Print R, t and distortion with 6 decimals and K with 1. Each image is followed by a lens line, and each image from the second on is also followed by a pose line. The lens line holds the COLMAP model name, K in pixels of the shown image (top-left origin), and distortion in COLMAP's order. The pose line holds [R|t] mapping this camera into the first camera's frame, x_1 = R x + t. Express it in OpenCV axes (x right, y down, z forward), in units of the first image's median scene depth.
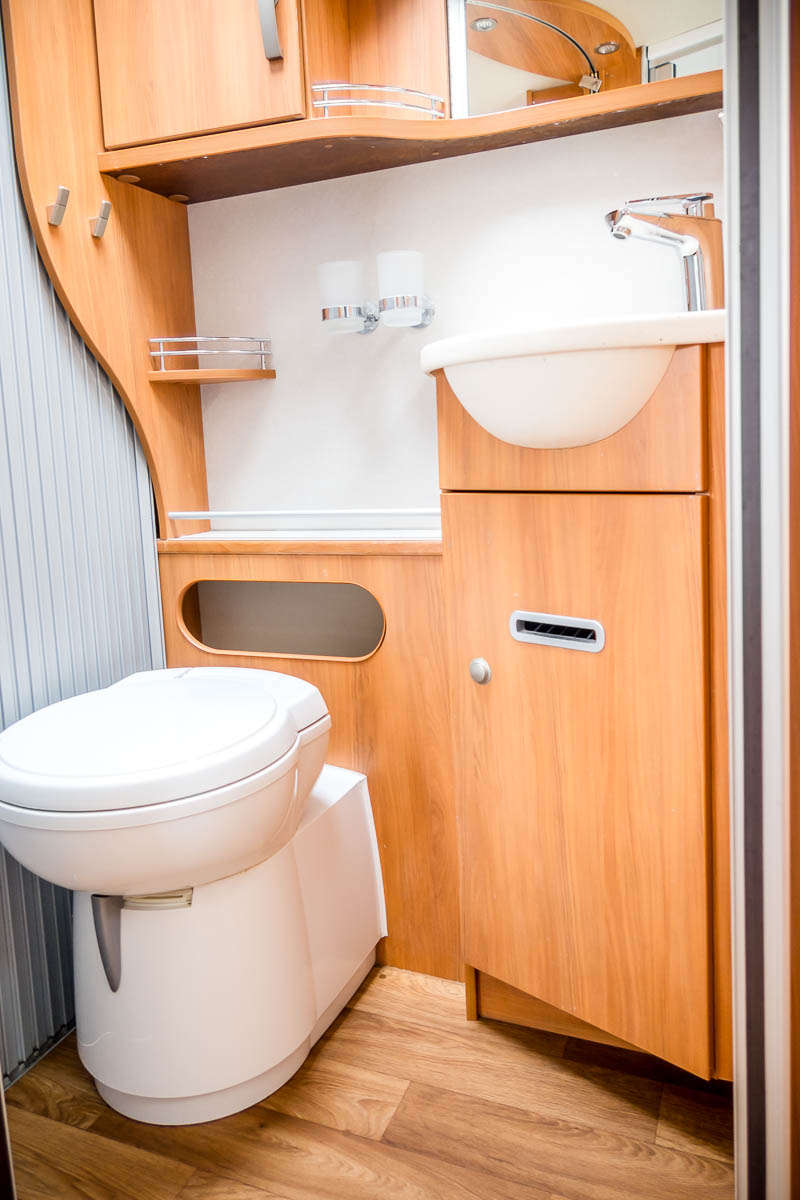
lens RADIAL K [[823.3, 0, 400.0], [0, 823.3, 600.0], [0, 0, 1]] dist [-0.005696, 0.005301]
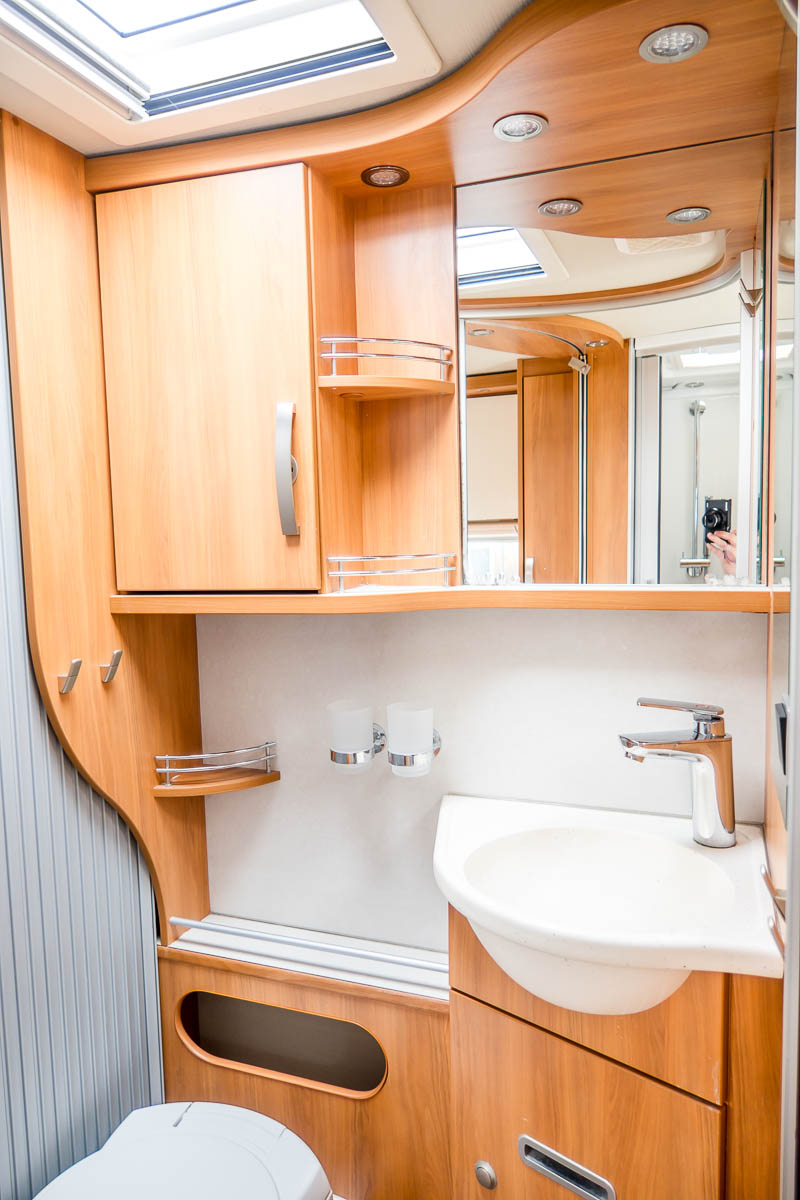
lens RADIAL K [[779.0, 0, 389.8], [0, 779.0, 601.2], [0, 0, 1]] dist [-0.000663, 0.000229]
pose [[0.999315, 0.021121, 0.030399, -0.054350], [-0.020561, 0.999615, -0.018623, -0.511839], [-0.030780, 0.017985, 0.999364, 0.040610]]
